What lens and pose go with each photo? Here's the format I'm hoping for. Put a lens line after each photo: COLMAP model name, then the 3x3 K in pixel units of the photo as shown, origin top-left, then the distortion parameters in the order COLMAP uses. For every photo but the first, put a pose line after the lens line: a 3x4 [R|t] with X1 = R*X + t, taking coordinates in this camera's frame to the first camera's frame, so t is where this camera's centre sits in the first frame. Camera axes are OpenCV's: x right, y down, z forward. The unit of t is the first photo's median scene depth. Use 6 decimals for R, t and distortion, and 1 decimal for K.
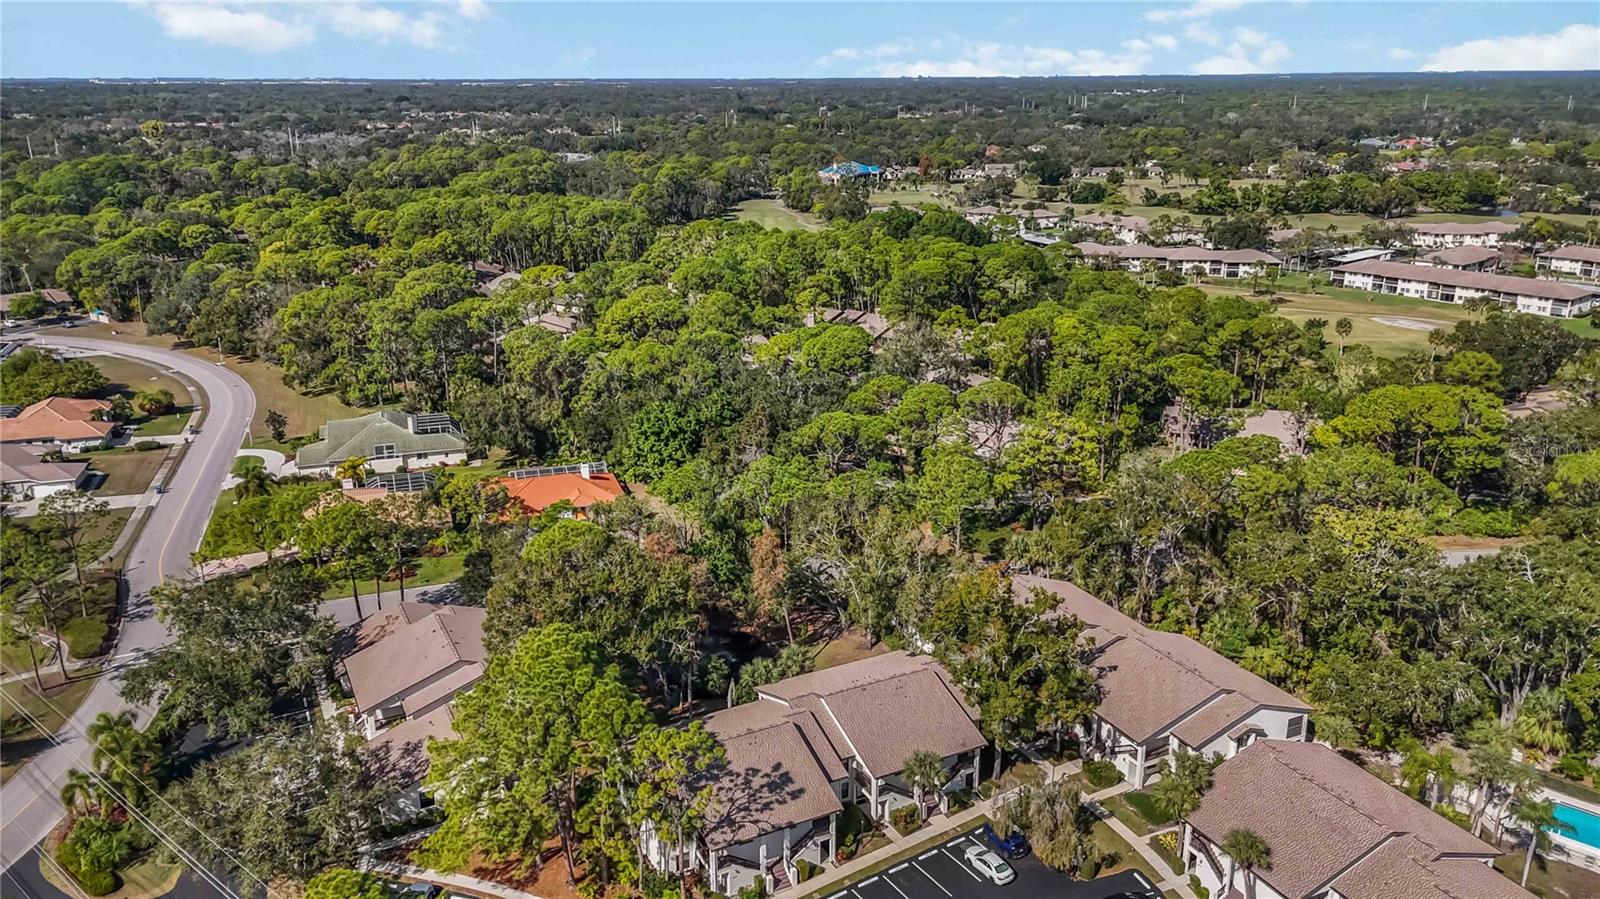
lens RADIAL K [[1174.3, 0, 799.7], [0, 1174.3, 439.1], [0, 0, 1]] dist [0.057883, -0.050881]
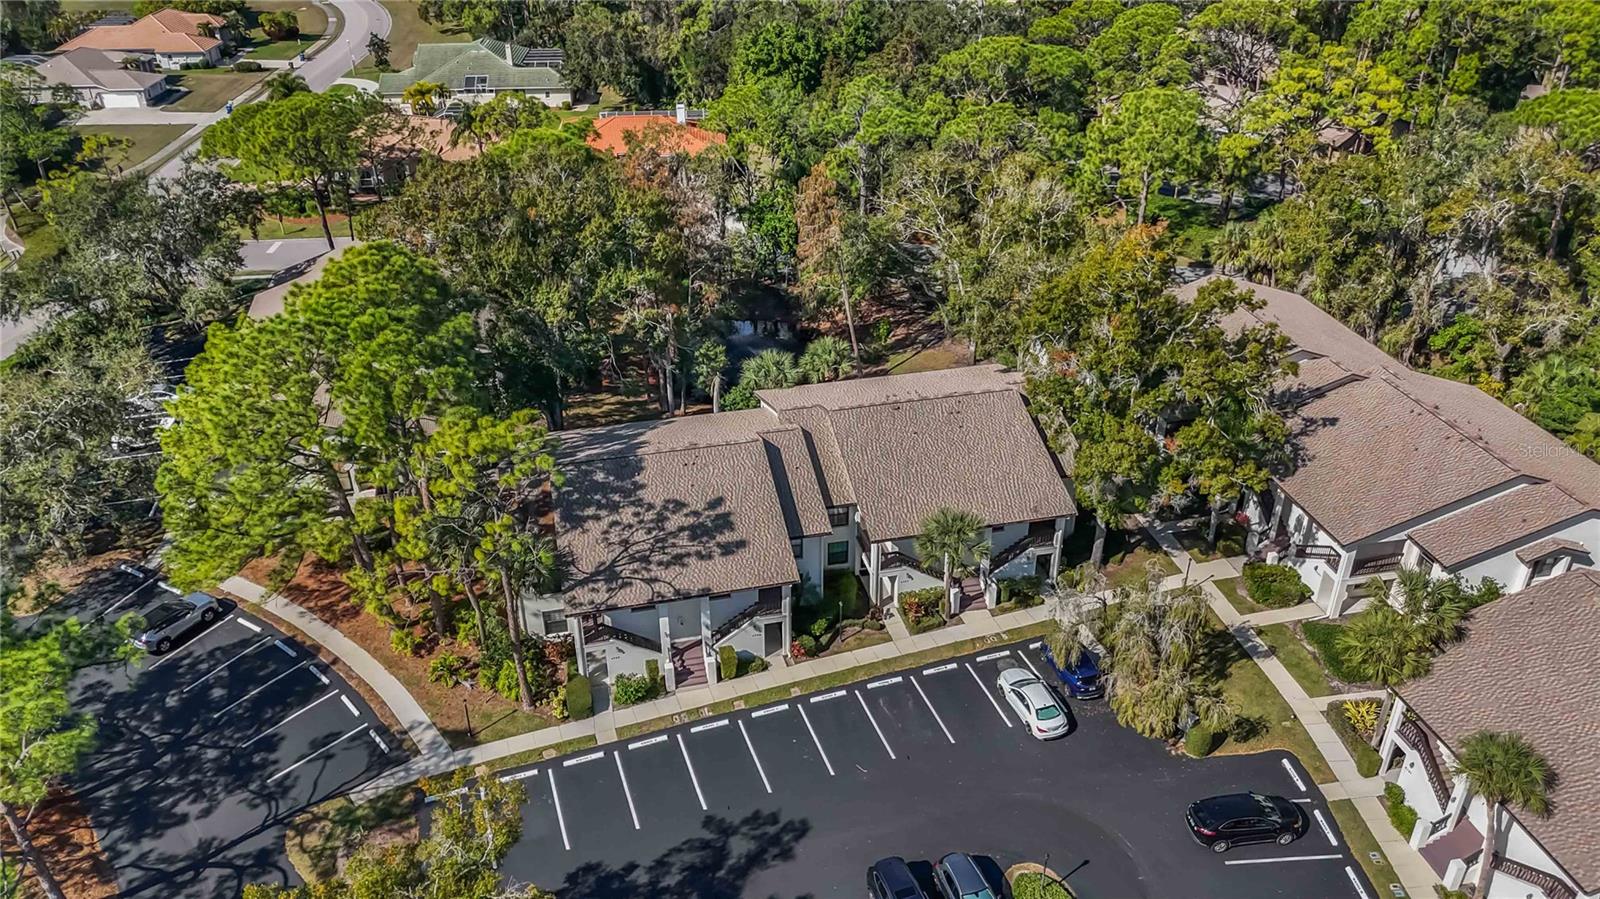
lens RADIAL K [[1174.3, 0, 799.7], [0, 1174.3, 439.1], [0, 0, 1]] dist [0.057883, -0.050881]
pose [[0.969267, 0.119658, -0.214948, 0.145873], [-0.070244, 0.971978, 0.224332, 0.093580], [0.235768, -0.202339, 0.950512, 0.391259]]
